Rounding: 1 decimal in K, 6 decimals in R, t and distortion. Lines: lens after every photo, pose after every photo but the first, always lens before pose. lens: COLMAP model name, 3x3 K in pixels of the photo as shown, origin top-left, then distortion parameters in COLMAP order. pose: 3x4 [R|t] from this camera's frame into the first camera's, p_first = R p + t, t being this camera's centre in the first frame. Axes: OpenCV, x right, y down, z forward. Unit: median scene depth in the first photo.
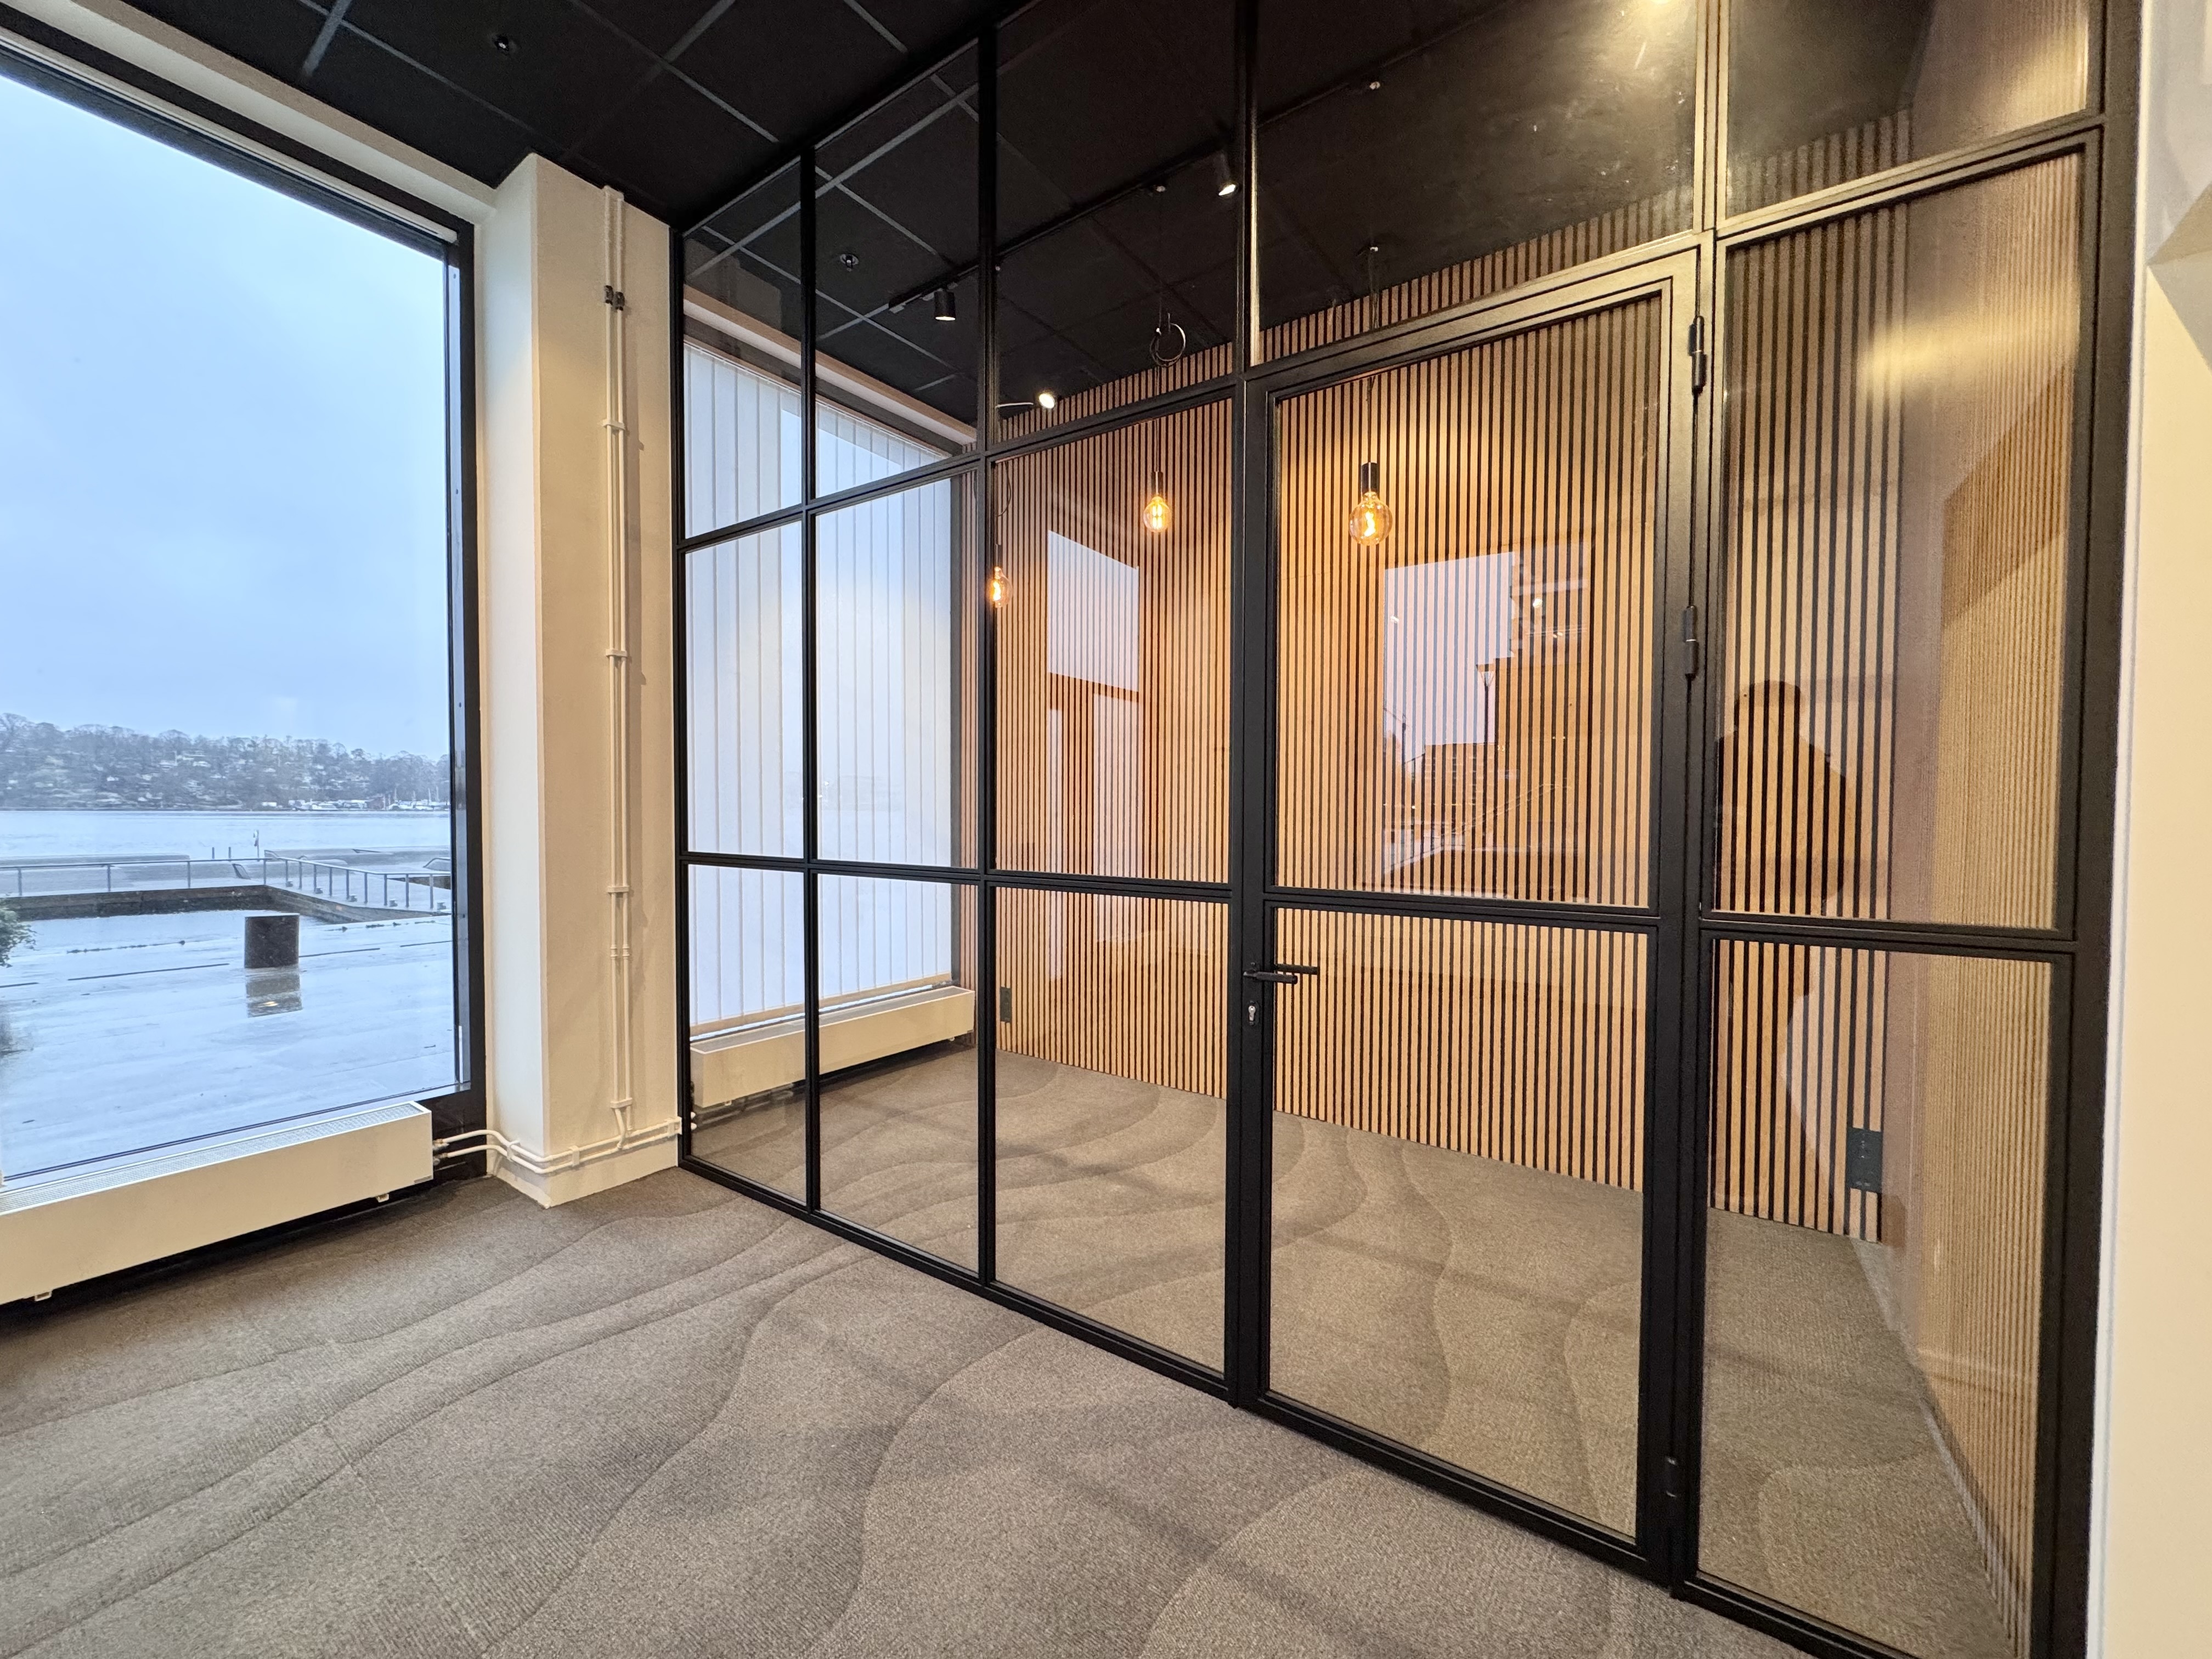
lens RADIAL K [[879.3, 0, 1122.1], [0, 879.3, 829.6], [0, 0, 1]] dist [-0.002756, 0.000954]
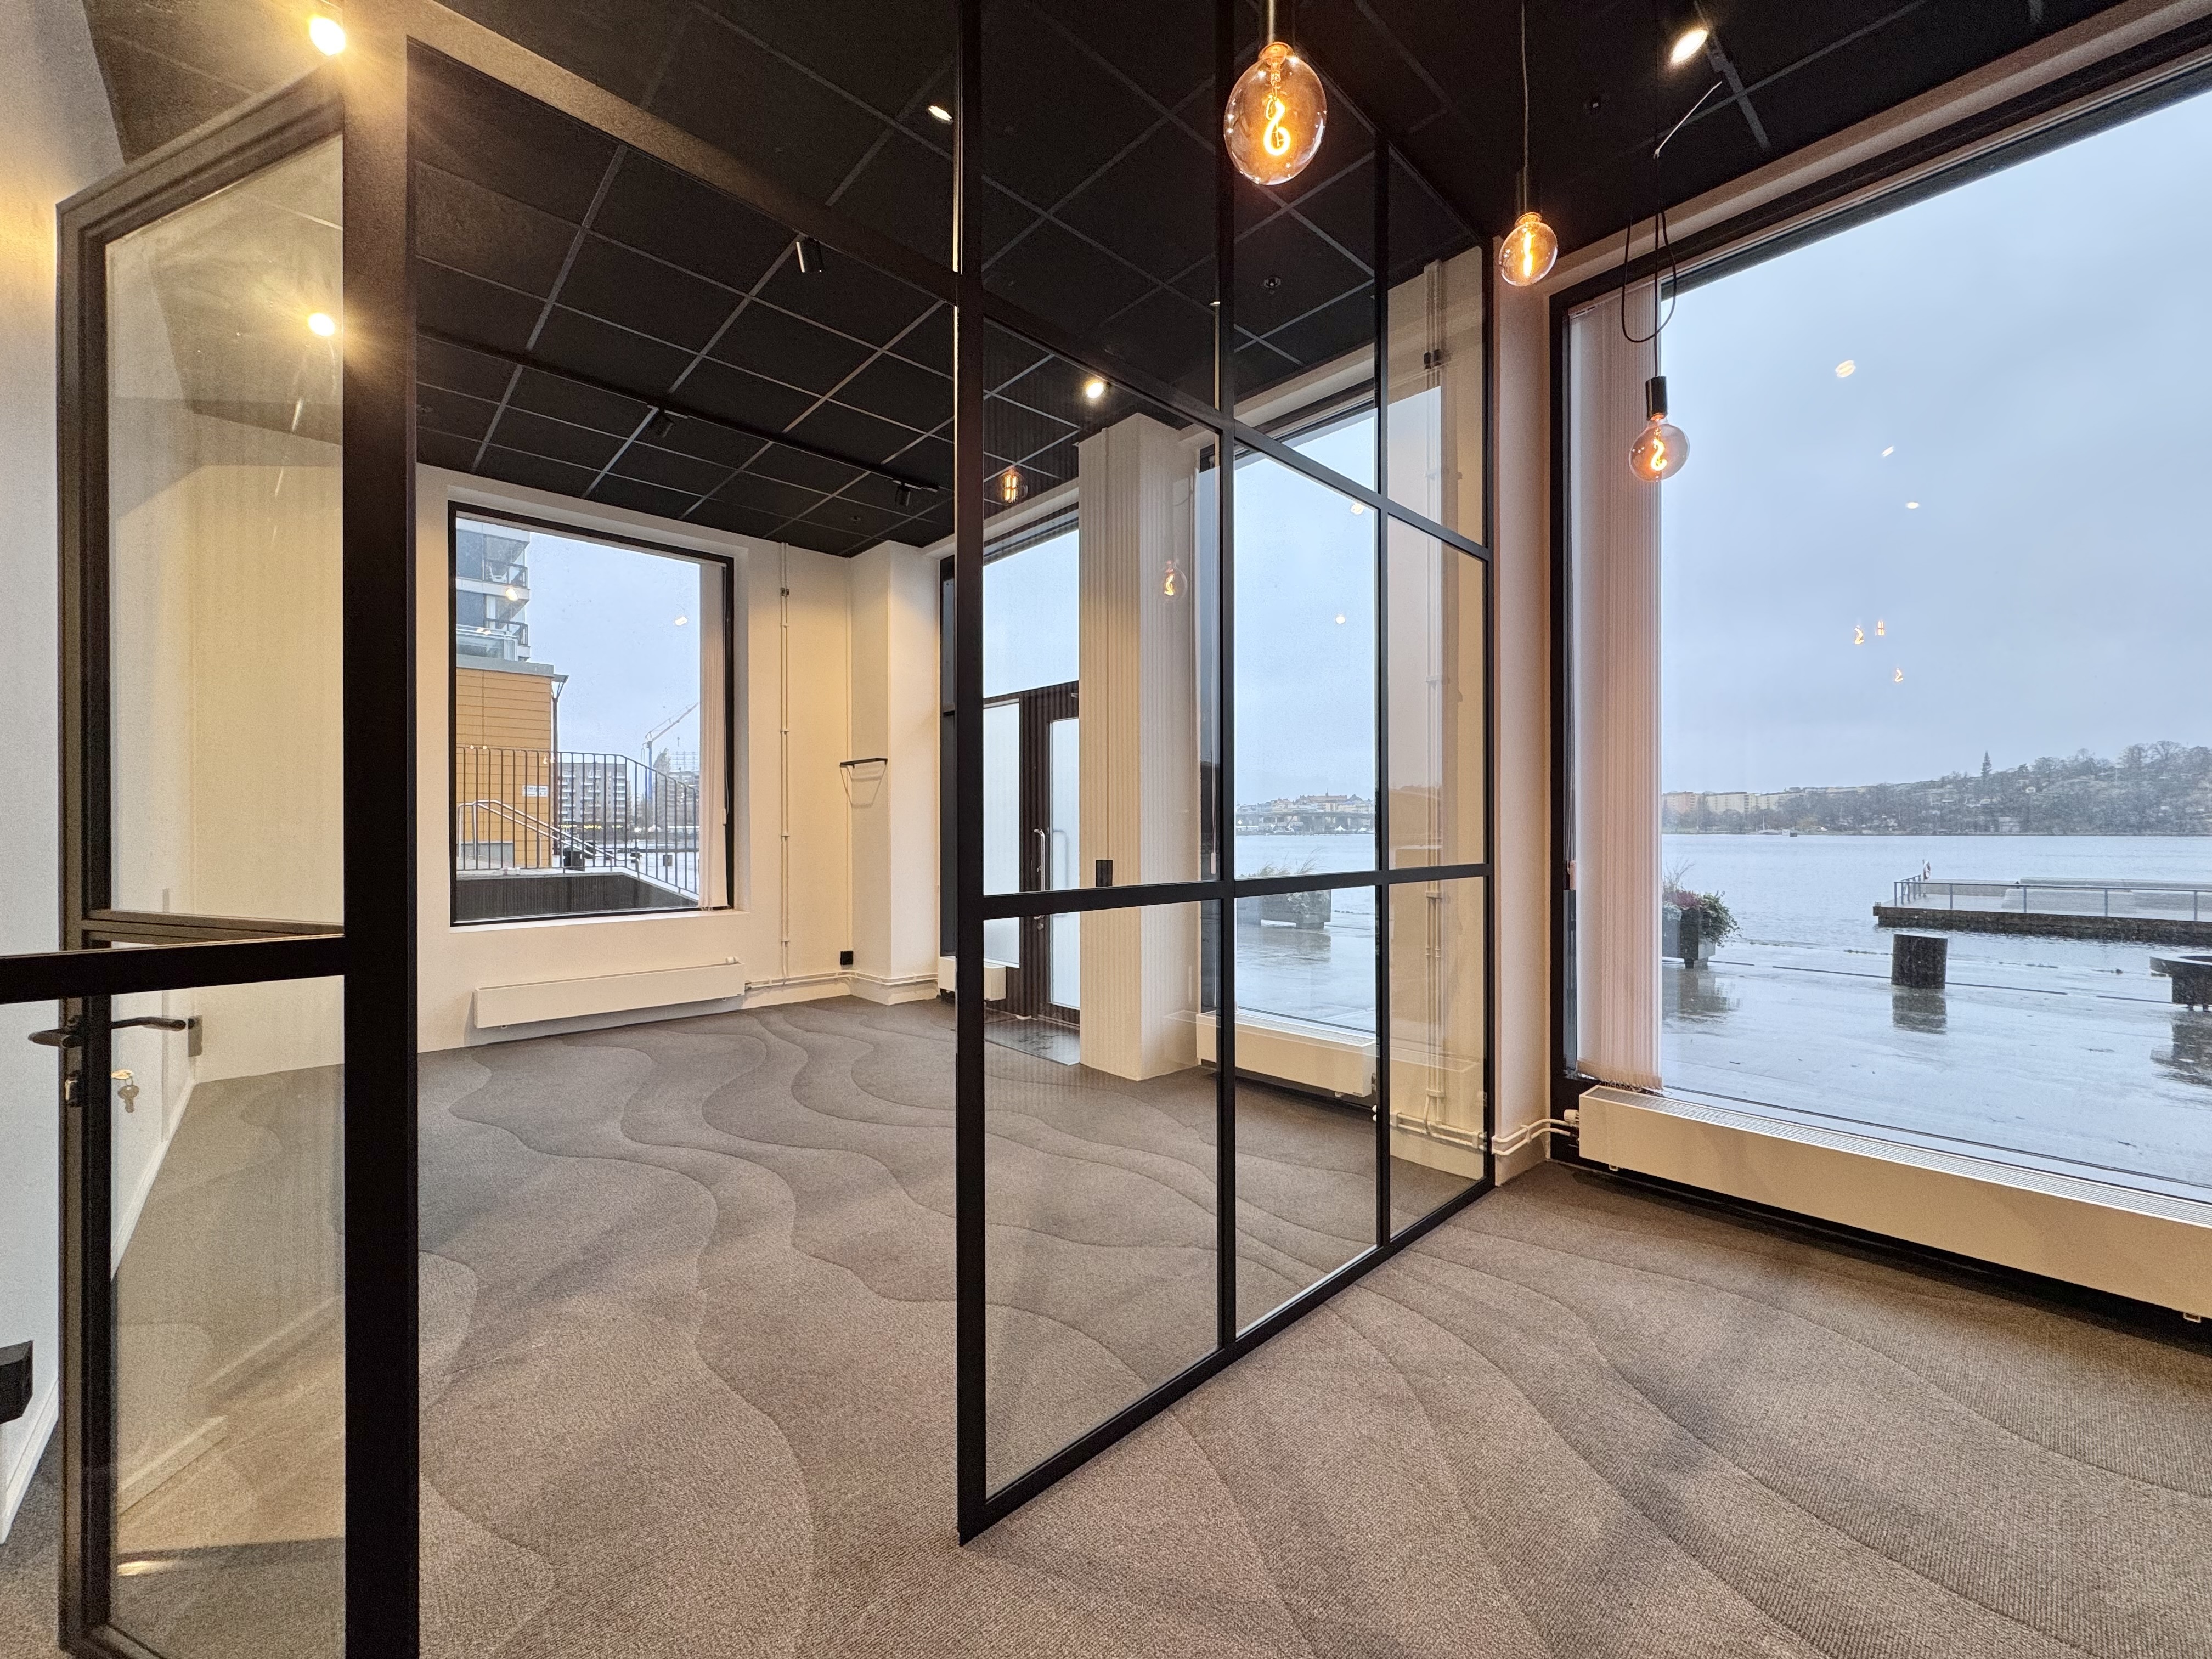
lens RADIAL K [[879.3, 0, 1103.4], [0, 879.3, 841.8], [0, 0, 1]] dist [-0.002756, 0.000954]
pose [[-0.217994, 0.010713, -0.975891, 0.572618], [-0.025080, 0.999548, 0.016575, -0.007230], [0.975628, 0.028088, -0.217627, 0.818654]]
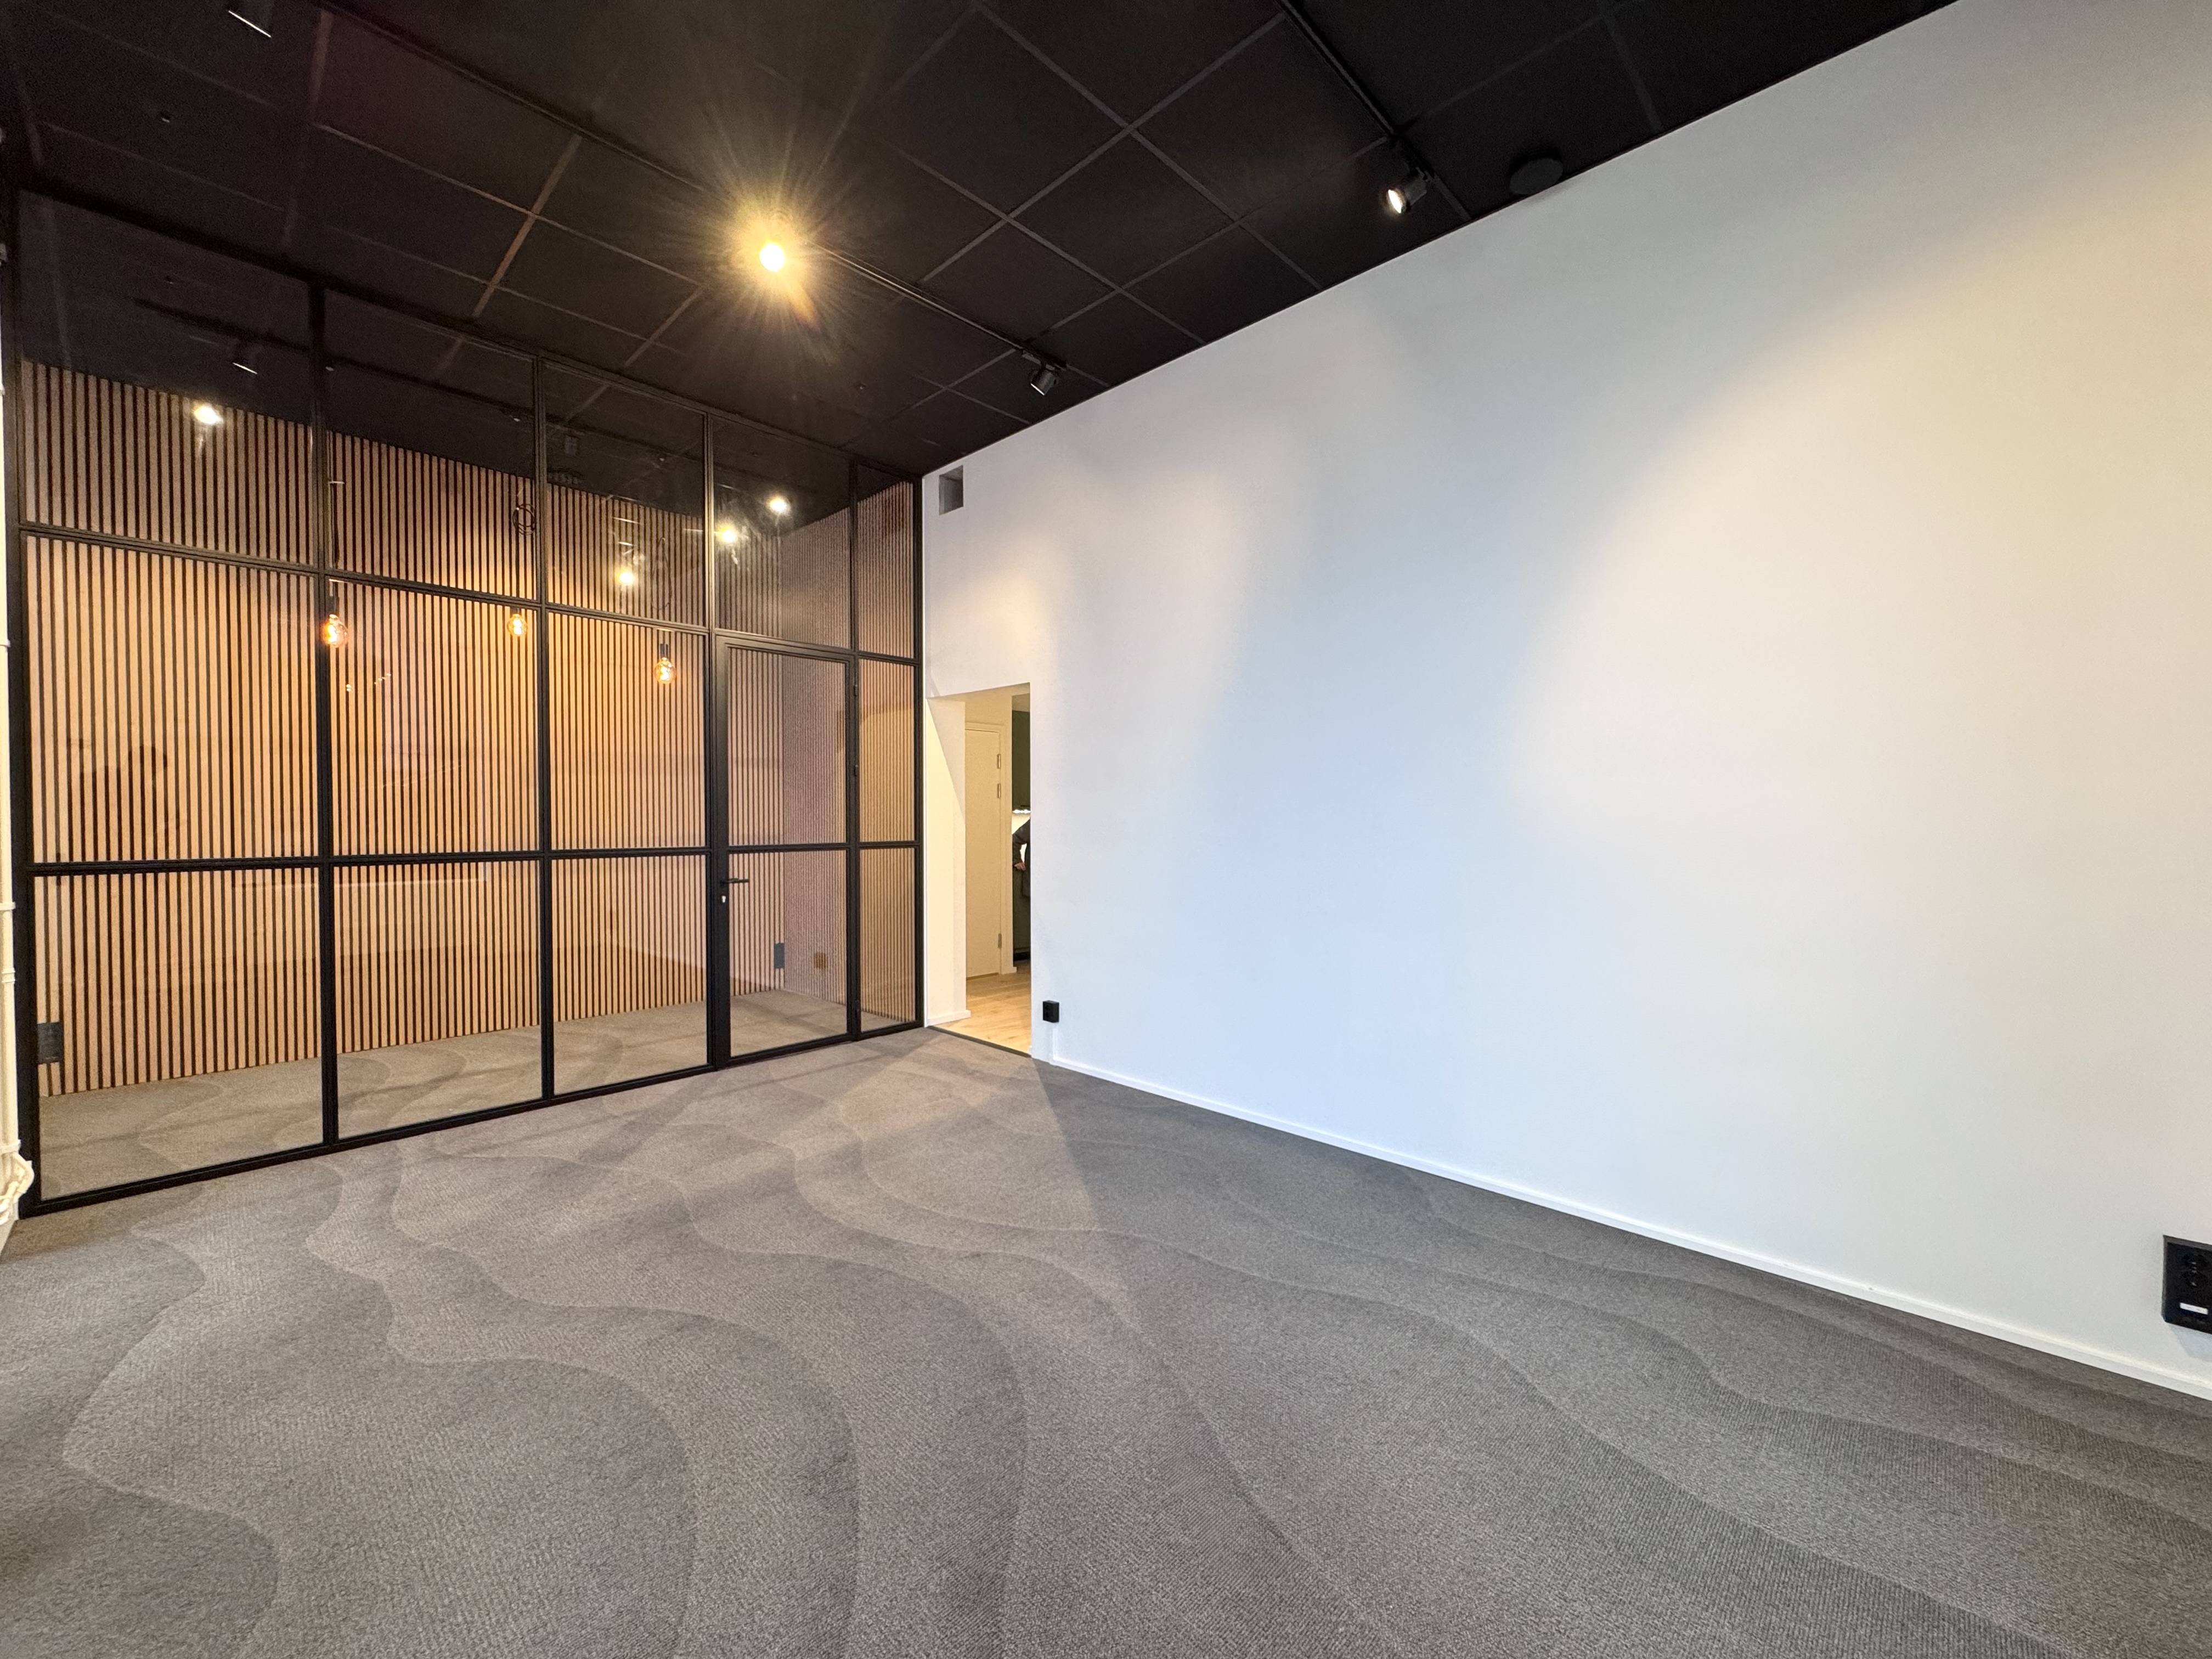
lens RADIAL K [[879.3, 0, 1108.0], [0, 879.3, 820.4], [0, 0, 1]] dist [-0.002756, 0.000954]
pose [[0.145586, -0.014566, 0.989238, -1.250784], [0.021331, 0.999705, 0.011581, -0.006009], [-0.989116, 0.019415, 0.145854, -0.233695]]
